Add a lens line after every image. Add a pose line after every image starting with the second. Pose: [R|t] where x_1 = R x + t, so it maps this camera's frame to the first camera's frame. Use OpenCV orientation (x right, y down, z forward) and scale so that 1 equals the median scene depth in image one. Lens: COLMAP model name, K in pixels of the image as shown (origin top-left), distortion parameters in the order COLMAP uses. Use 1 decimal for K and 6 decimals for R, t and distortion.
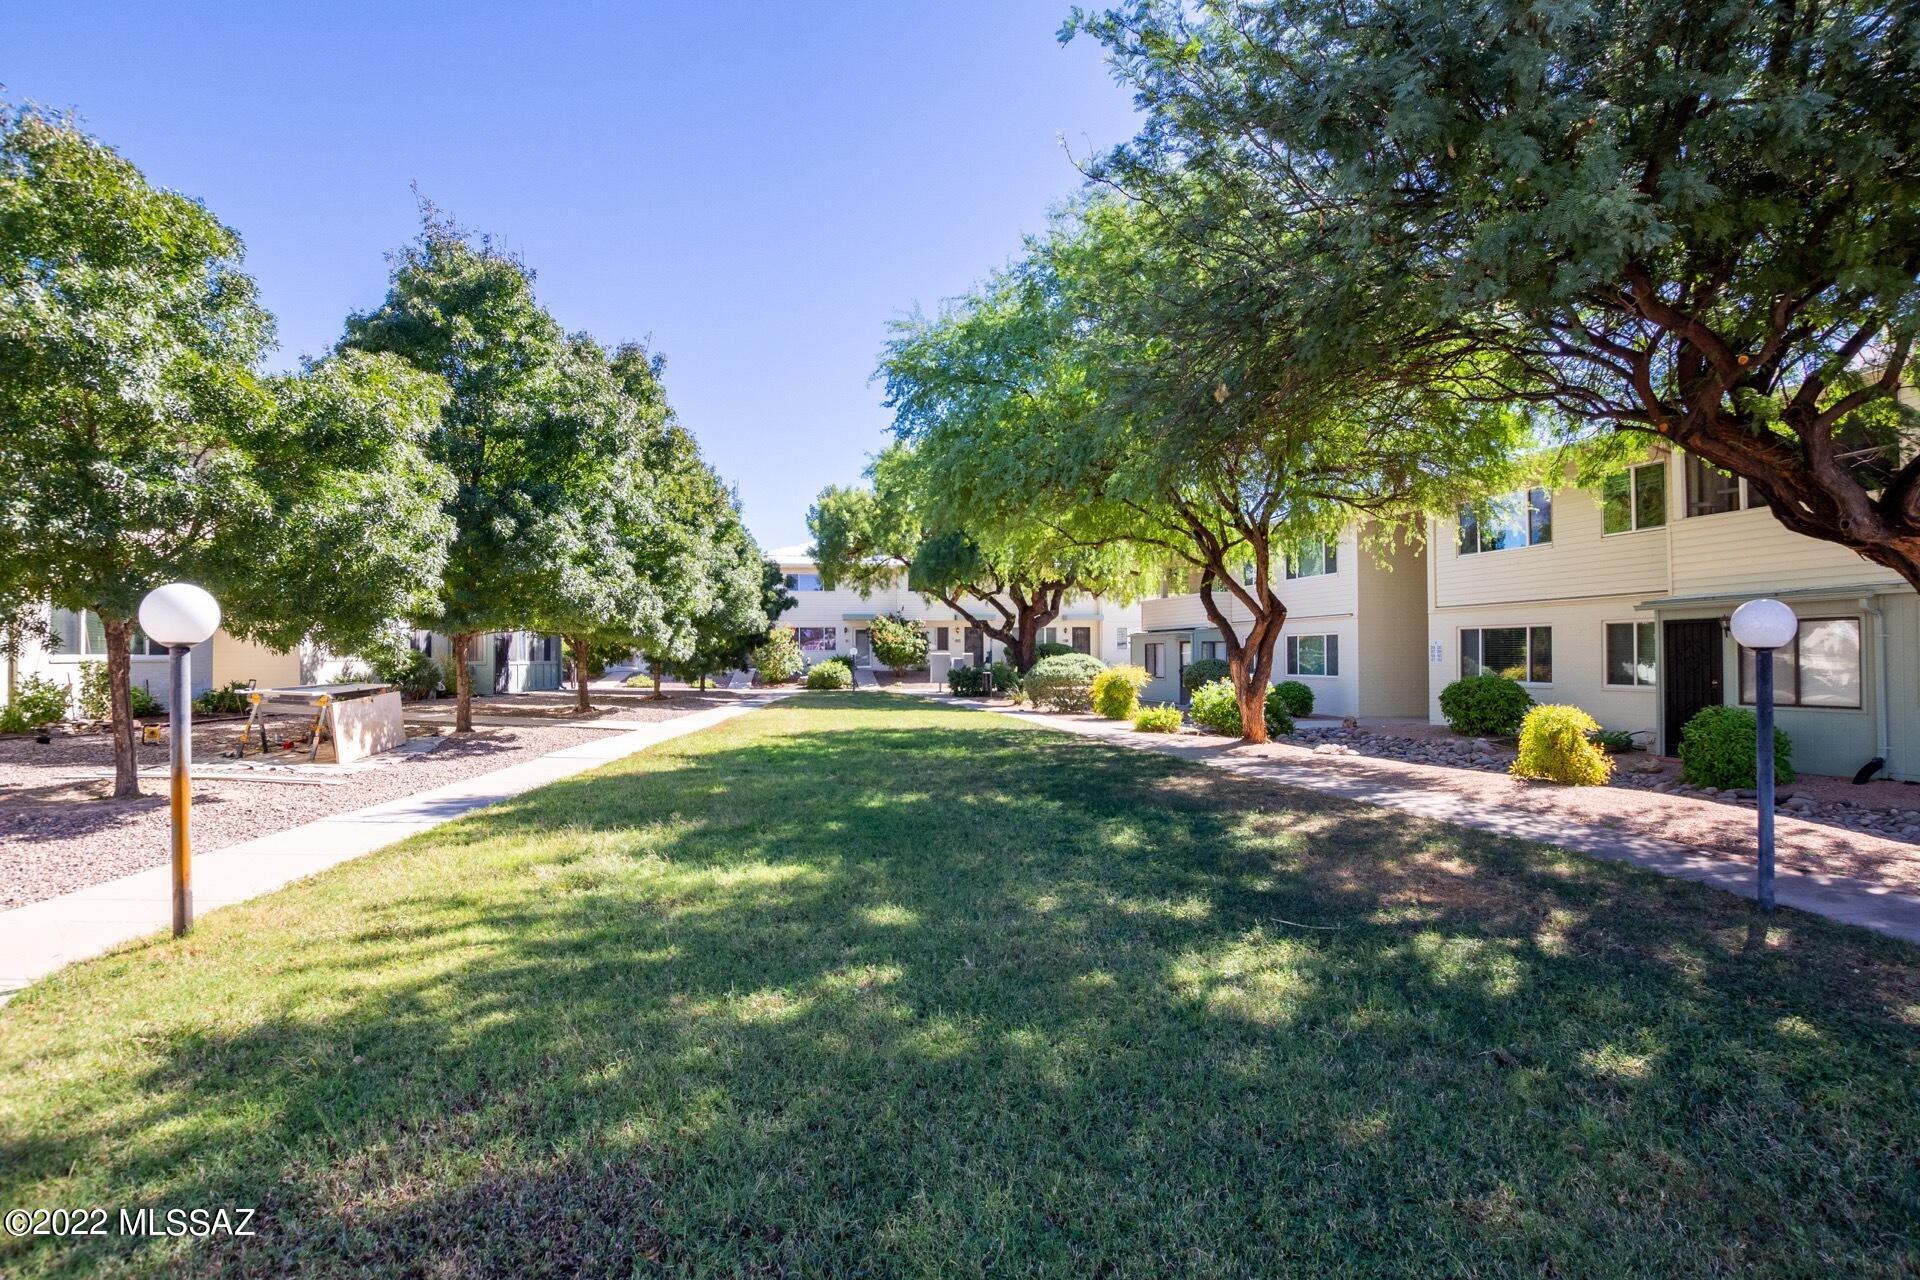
lens RADIAL K [[886.5, 0, 976.0], [0, 886.5, 637.2], [0, 0, 1]] dist [0.004794, -0.004544]
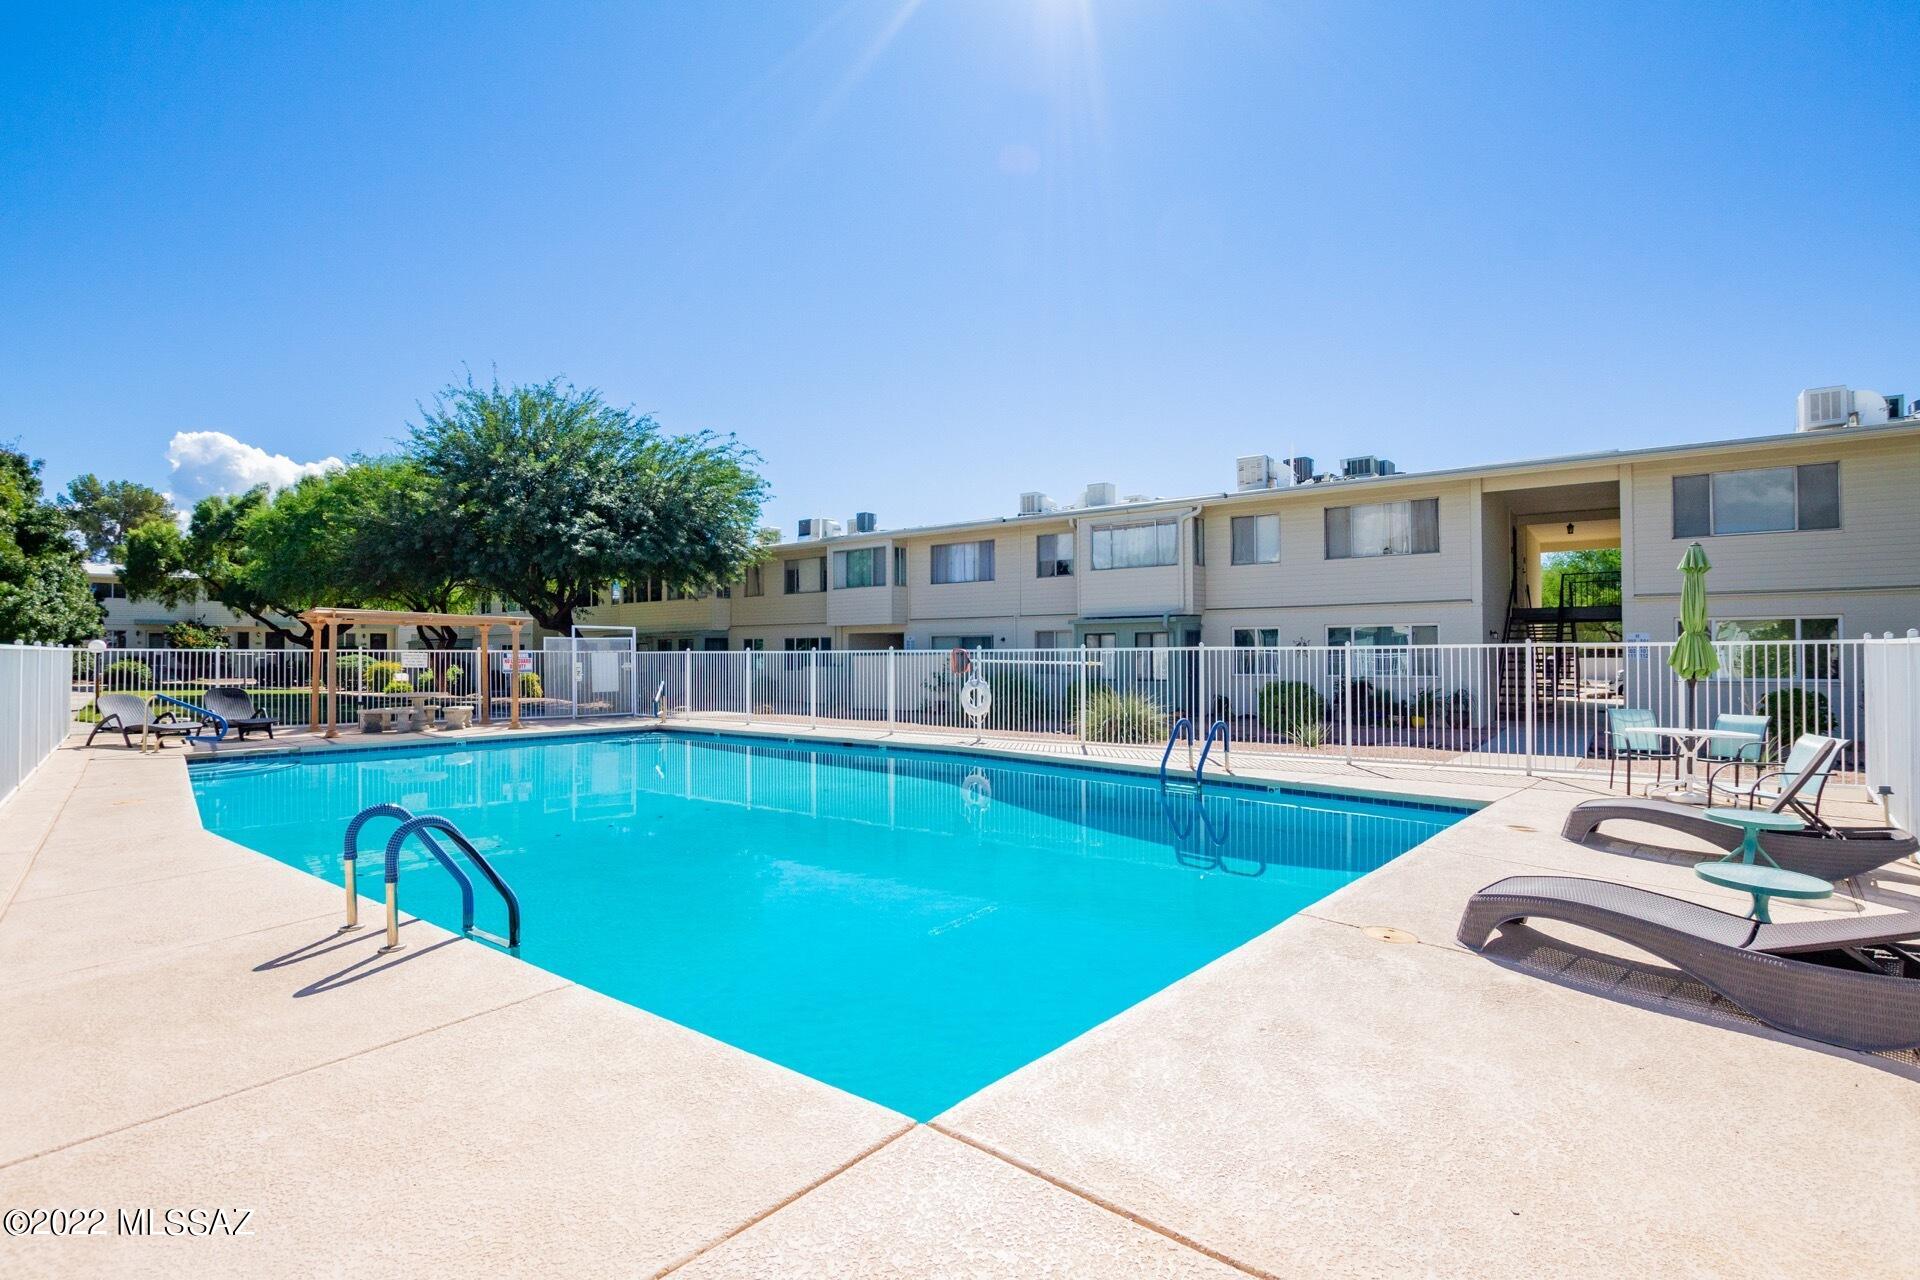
lens RADIAL K [[894.0, 0, 962.1], [0, 894.0, 634.3], [0, 0, 1]] dist [-0.027207, -0.000168]
pose [[0.783441, 0.016942, 0.621235, -0.016555], [-0.013833, 0.999856, -0.009823, -0.012078], [-0.621312, -0.000898, 0.783563, -0.645829]]
